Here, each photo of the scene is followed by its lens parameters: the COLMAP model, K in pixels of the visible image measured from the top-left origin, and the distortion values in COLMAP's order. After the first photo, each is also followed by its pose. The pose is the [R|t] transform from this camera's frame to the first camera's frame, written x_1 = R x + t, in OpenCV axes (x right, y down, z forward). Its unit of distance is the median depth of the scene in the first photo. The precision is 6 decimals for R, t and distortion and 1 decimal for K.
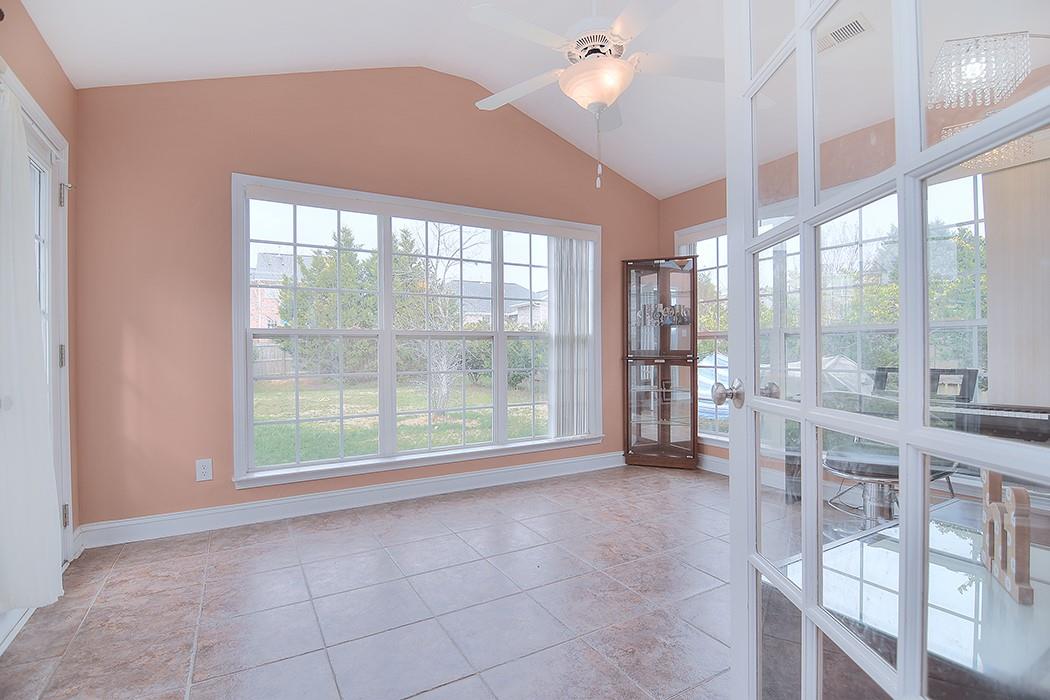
lens RADIAL K [[505.5, 0, 528.5], [0, 505.5, 351.4], [0, 0, 1]] dist [-0.014935, -0.000527]
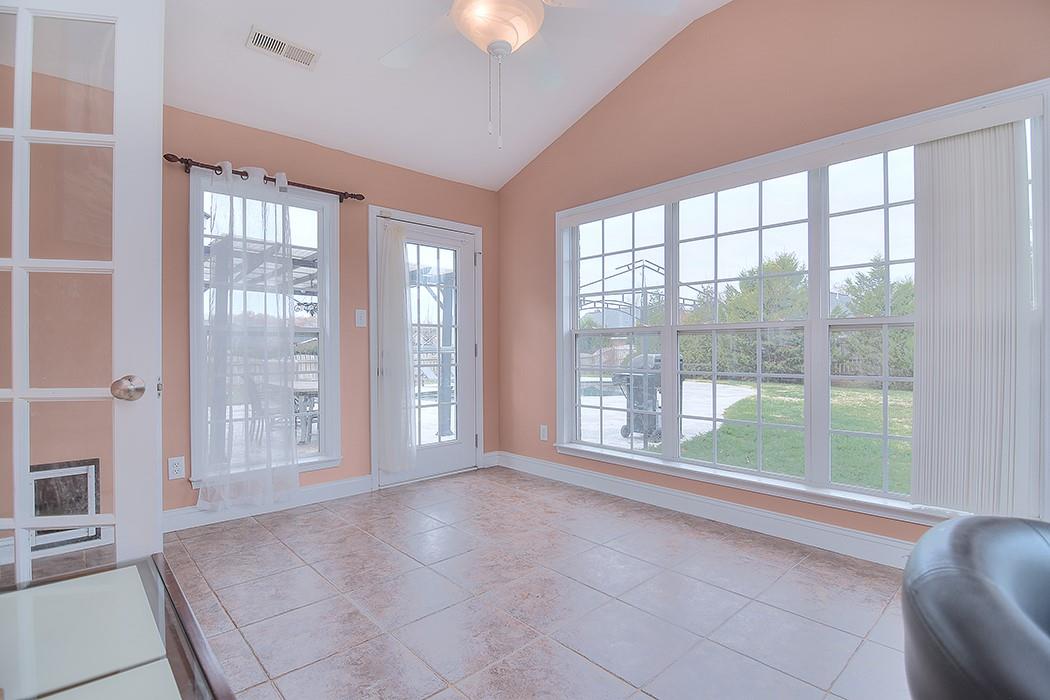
lens RADIAL K [[505.5, 0, 528.5], [0, 505.5, 351.4], [0, 0, 1]] dist [-0.014935, -0.000527]
pose [[0.216295, 0.013903, -0.976229, 0.654888], [0.003398, 0.999882, 0.014993, -0.009622], [0.976322, -0.006560, 0.216223, 0.606835]]
